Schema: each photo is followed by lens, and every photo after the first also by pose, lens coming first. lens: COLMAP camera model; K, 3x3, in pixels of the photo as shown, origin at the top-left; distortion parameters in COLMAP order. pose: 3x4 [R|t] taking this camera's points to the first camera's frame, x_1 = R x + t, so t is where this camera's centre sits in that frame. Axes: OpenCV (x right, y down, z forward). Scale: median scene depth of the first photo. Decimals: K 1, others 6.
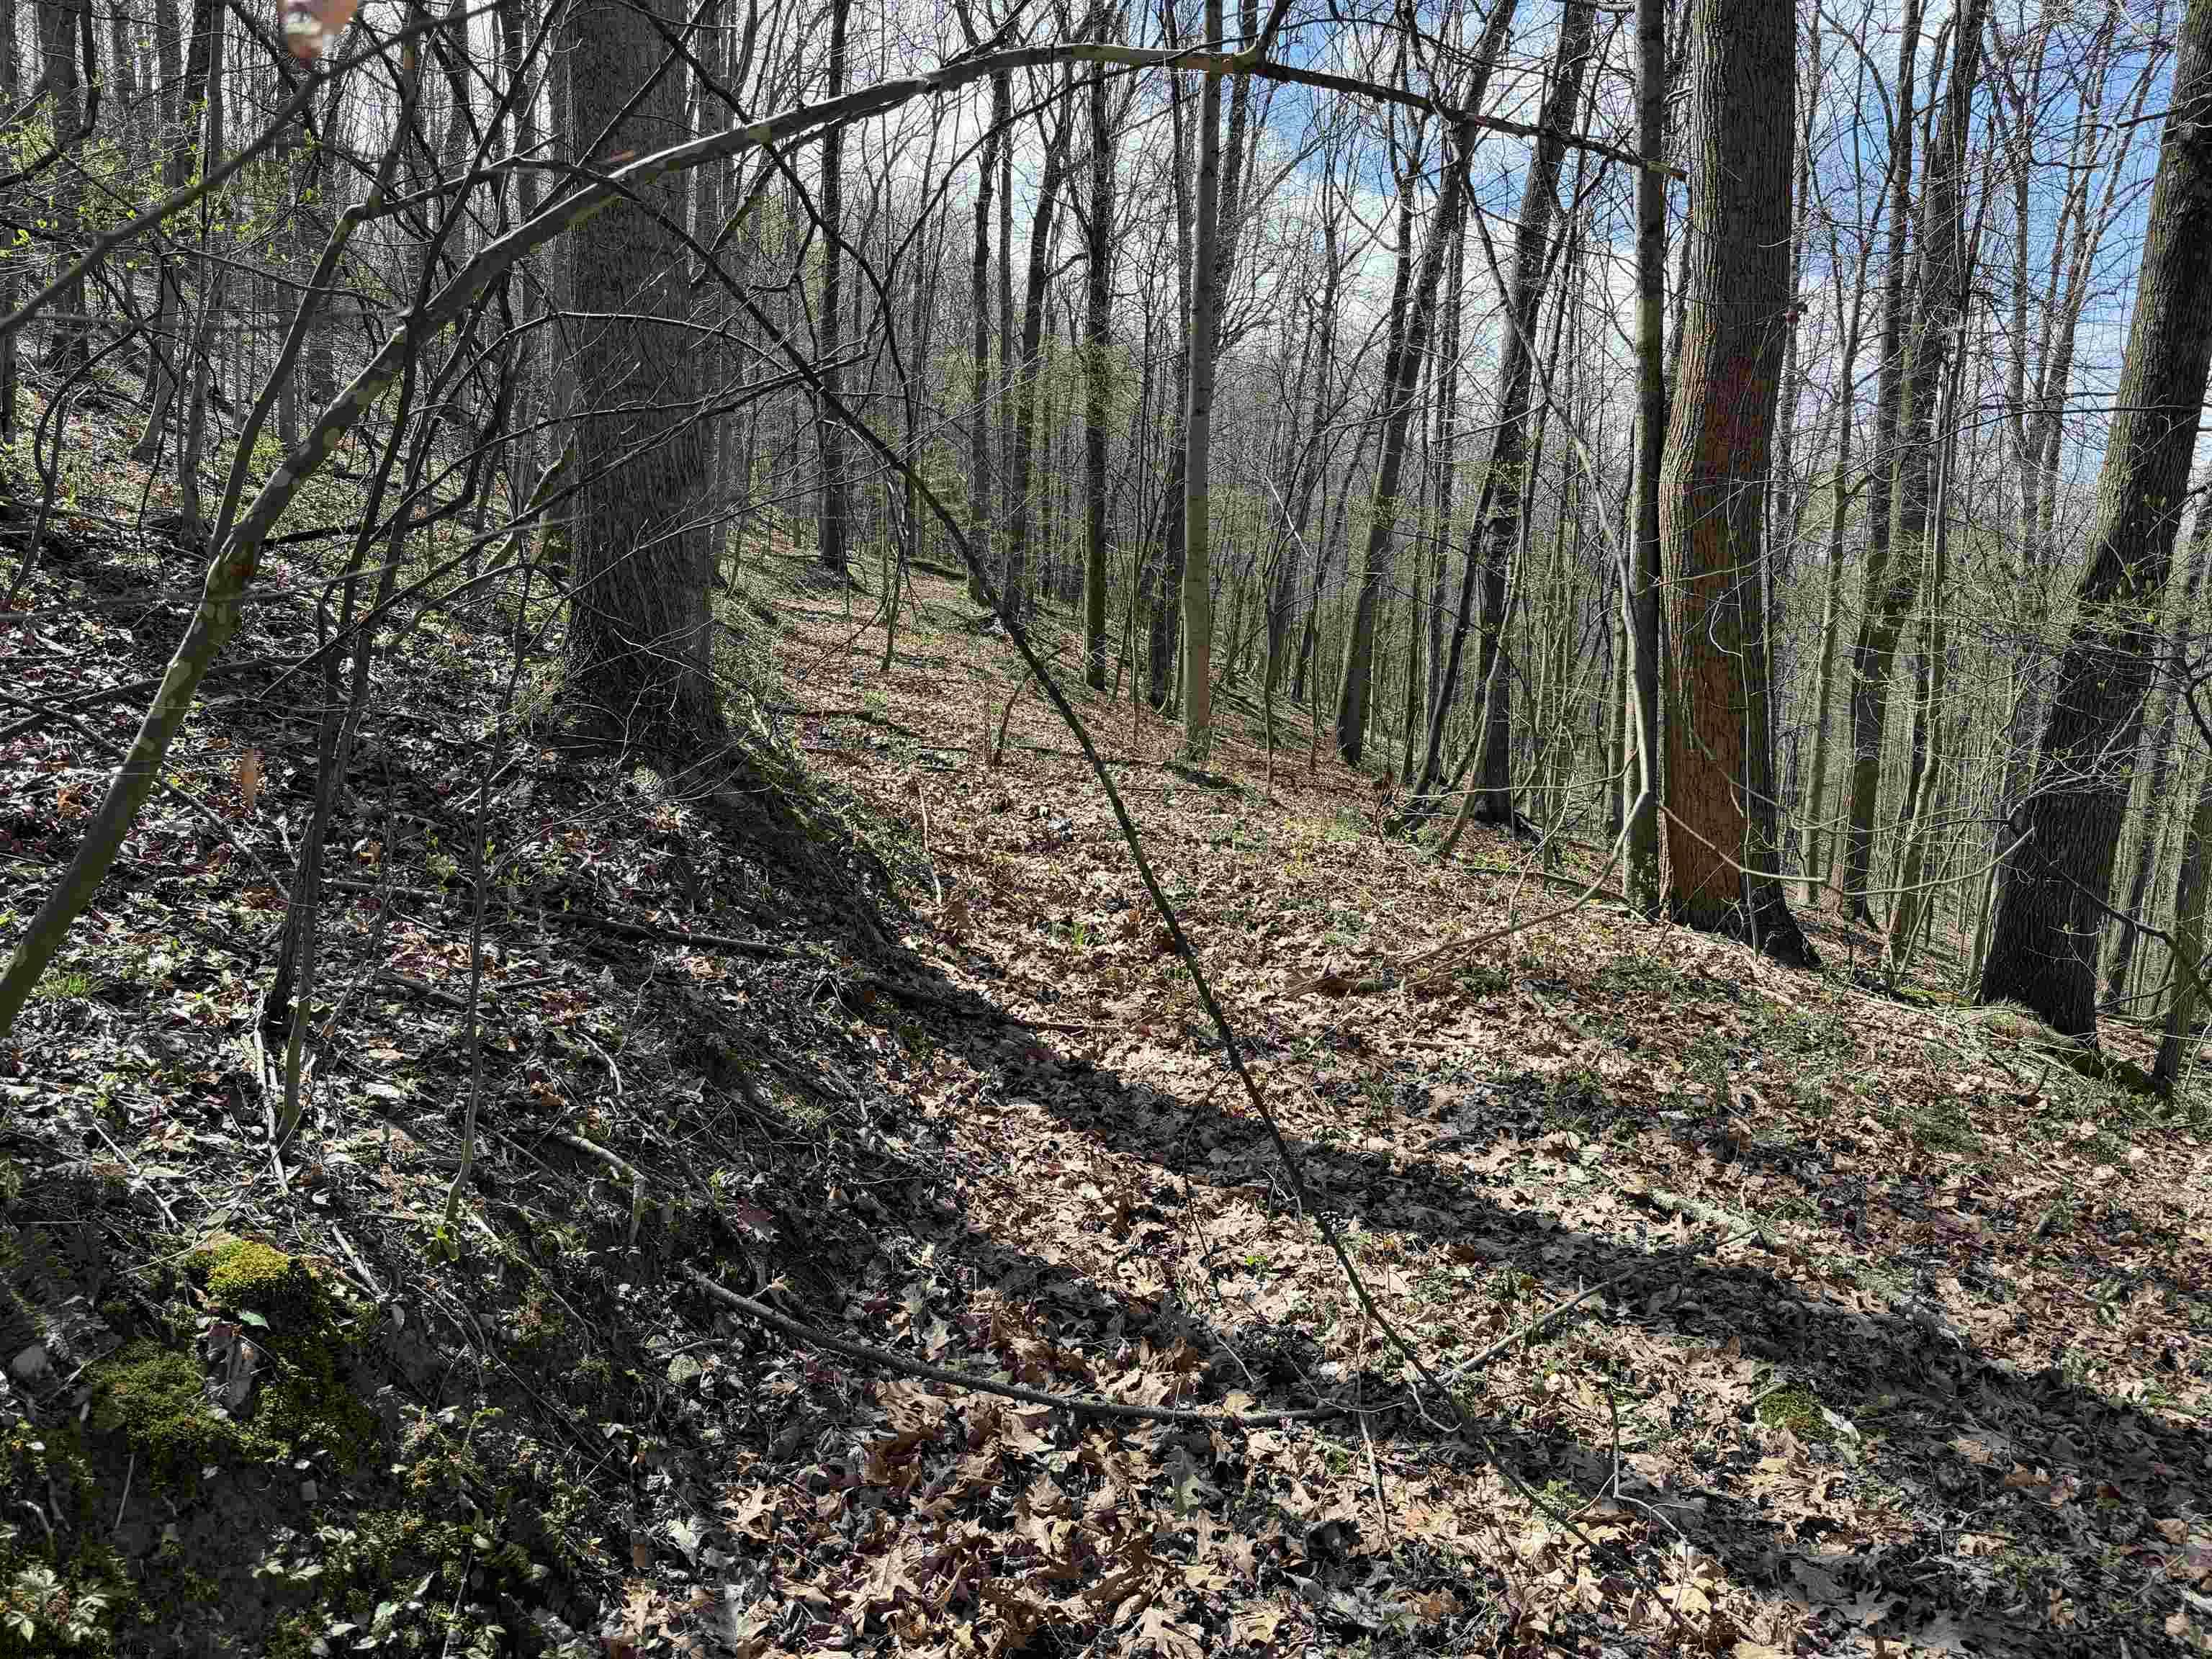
lens RADIAL K [[1546.1, 0, 1108.3], [0, 1546.1, 827.5], [0, 0, 1]] dist [0.011996, 0.001201]
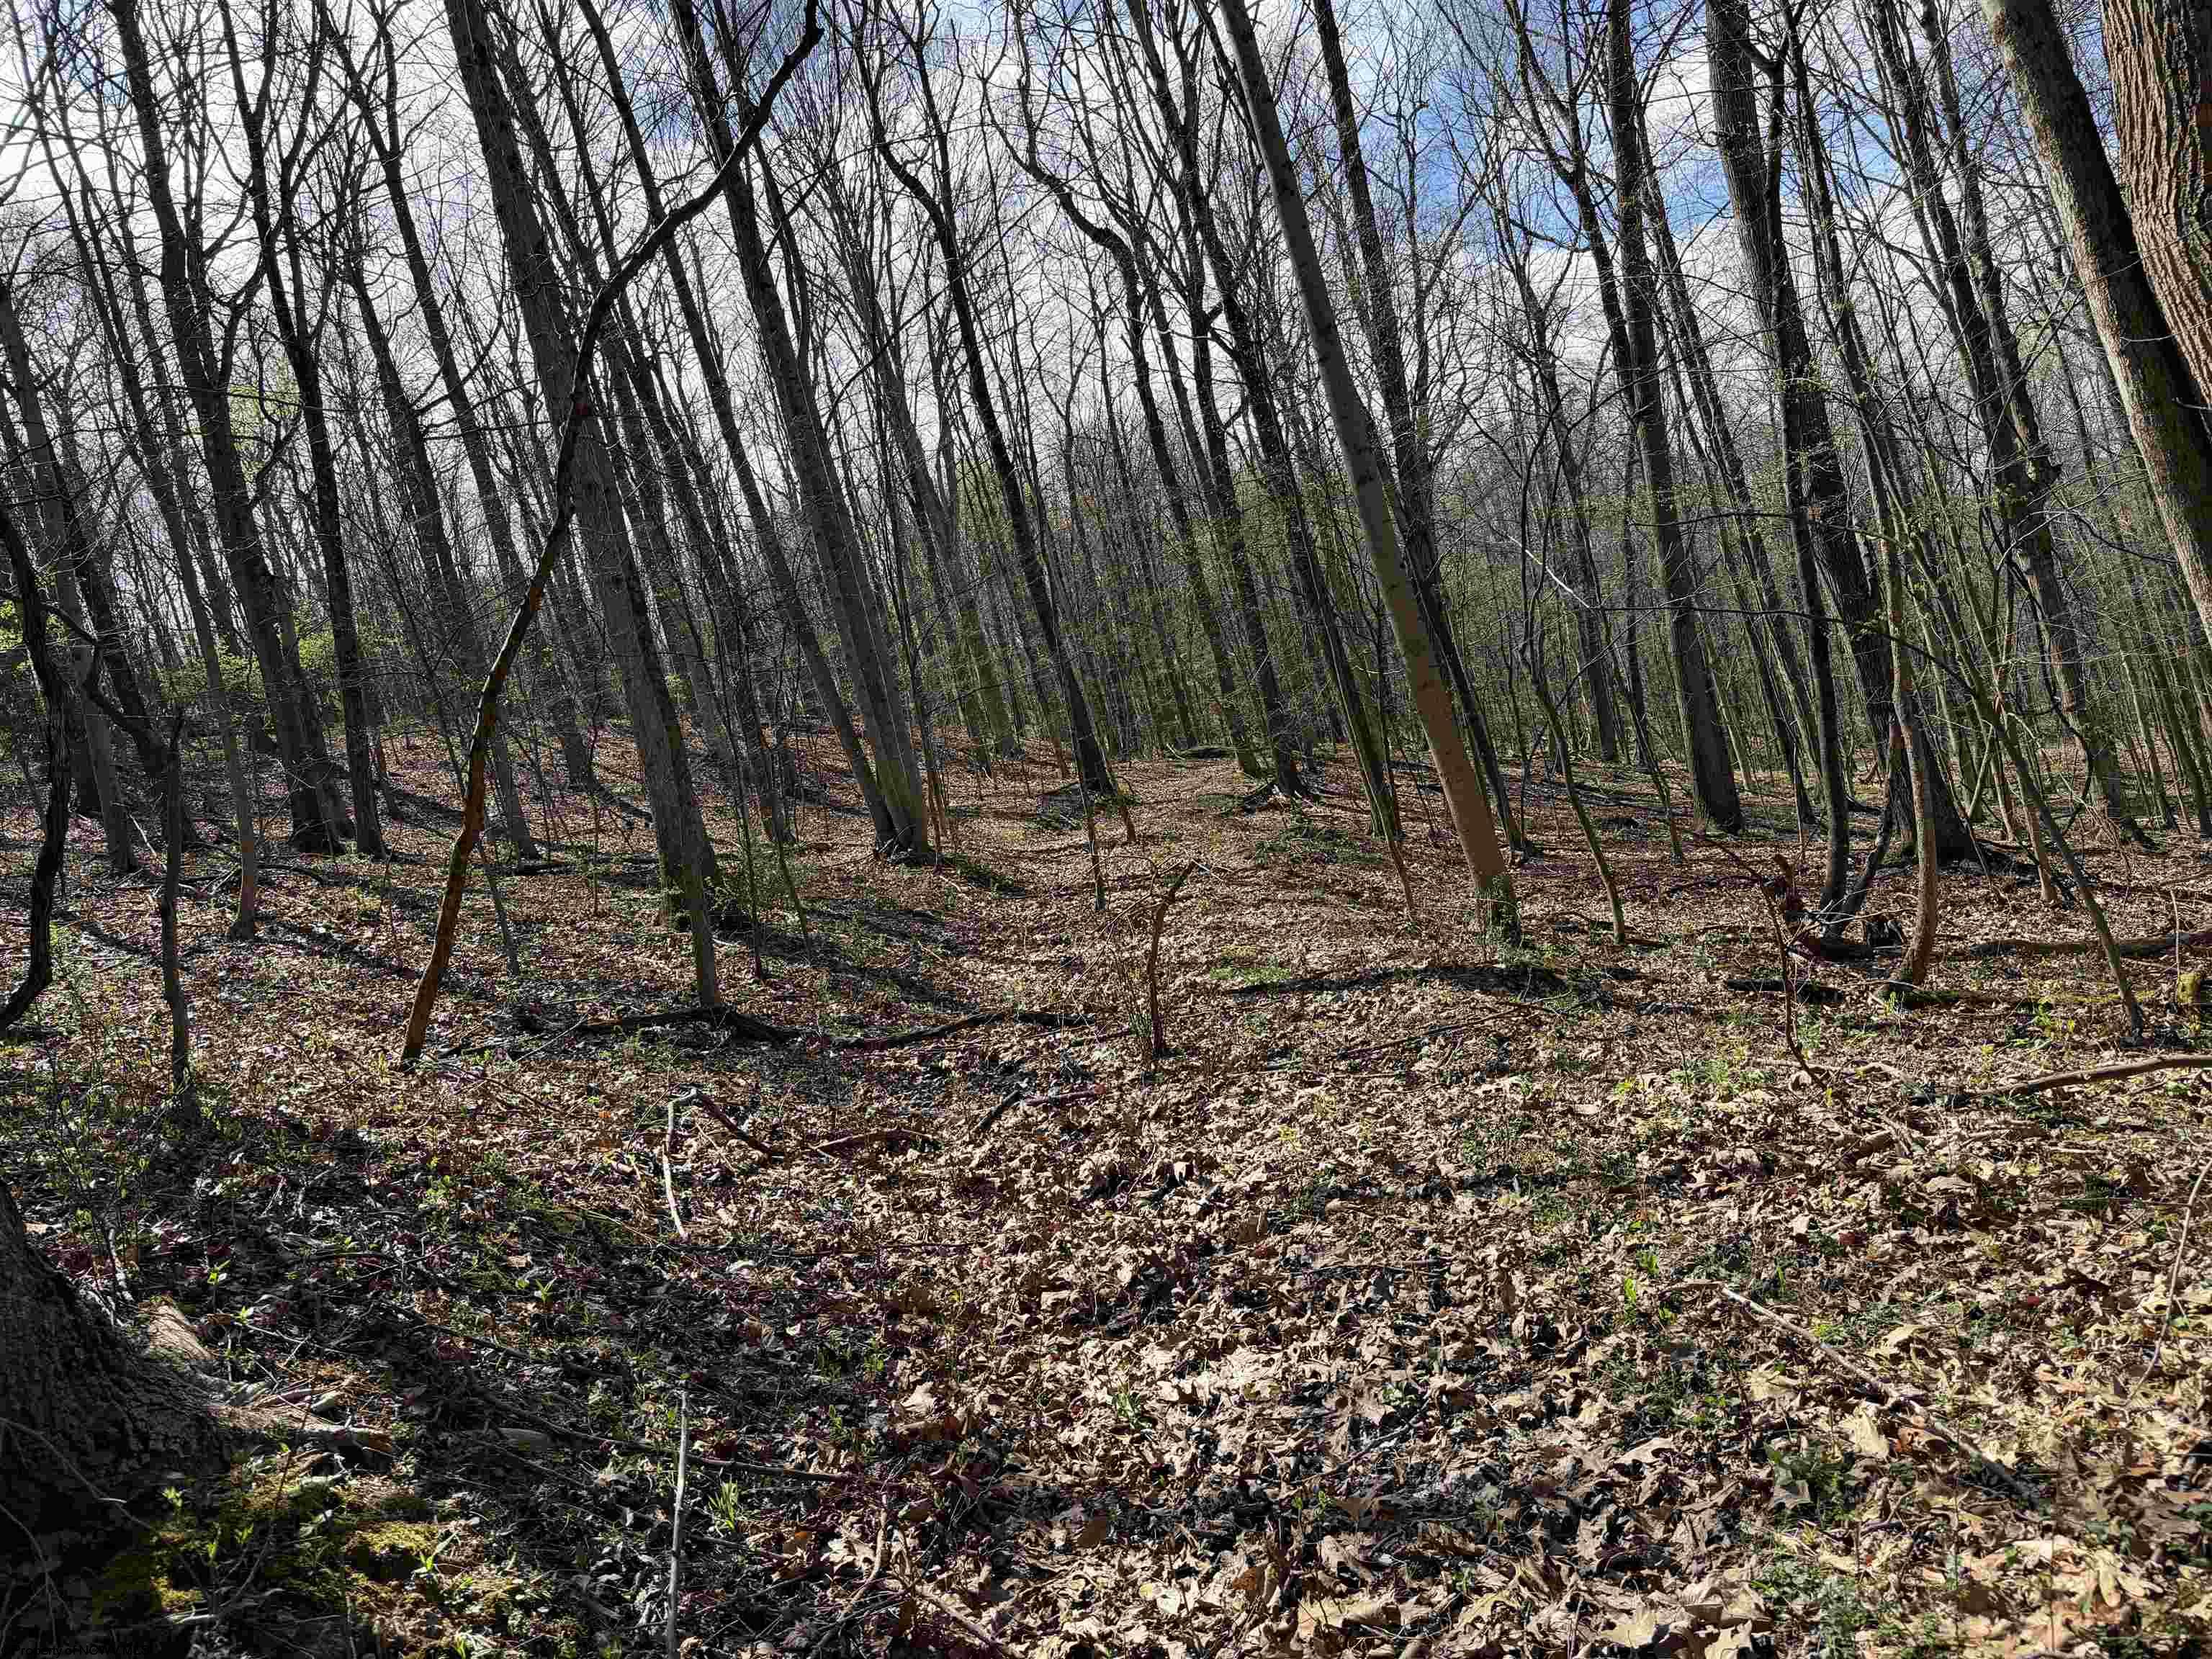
lens RADIAL K [[1546.1, 0, 1103.5], [0, 1546.1, 833.0], [0, 0, 1]] dist [0.011996, 0.001201]
pose [[0.928617, -0.300943, -0.217036, 0.087985], [0.276376, 0.951298, -0.136561, -0.056758], [0.247563, 0.066829, 0.966564, 0.425085]]
